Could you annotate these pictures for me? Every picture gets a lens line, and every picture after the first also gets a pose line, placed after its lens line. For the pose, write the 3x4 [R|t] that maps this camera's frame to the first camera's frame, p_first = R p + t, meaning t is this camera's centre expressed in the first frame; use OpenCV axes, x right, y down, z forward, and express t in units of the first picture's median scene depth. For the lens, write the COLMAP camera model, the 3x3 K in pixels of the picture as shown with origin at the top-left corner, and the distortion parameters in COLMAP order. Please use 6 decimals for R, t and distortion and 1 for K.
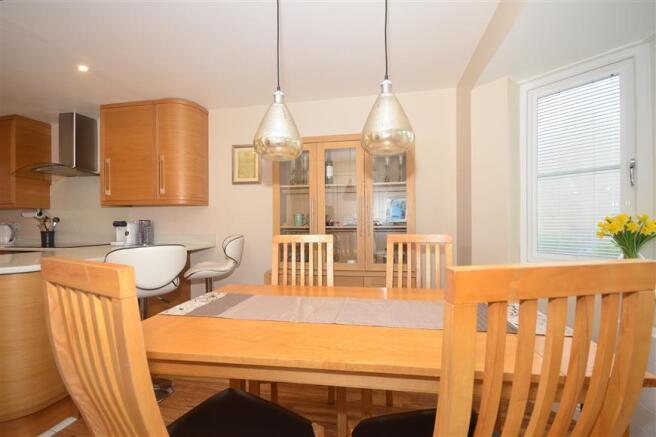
lens RADIAL K [[293.3, 0, 326.4], [0, 293.3, 225.1], [0, 0, 1]] dist [-0.000178, 0.000010]
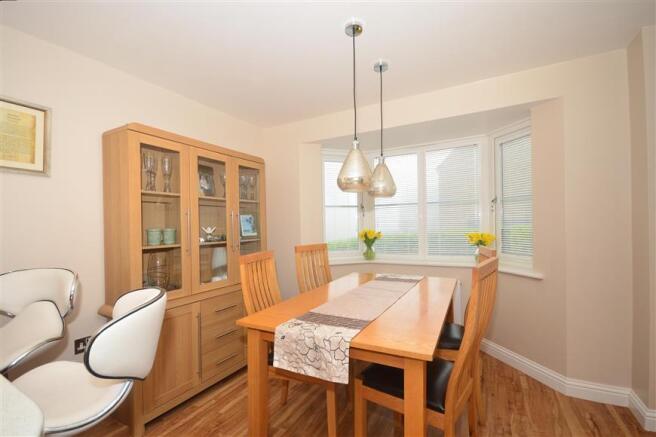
lens RADIAL K [[293.3, 0, 326.4], [0, 293.3, 225.1], [0, 0, 1]] dist [-0.000178, 0.000010]
pose [[0.319788, -0.005752, 0.947472, -0.697889], [0.010550, 0.999941, 0.002510, -0.048094], [-0.947431, 0.009193, 0.319829, 0.358775]]
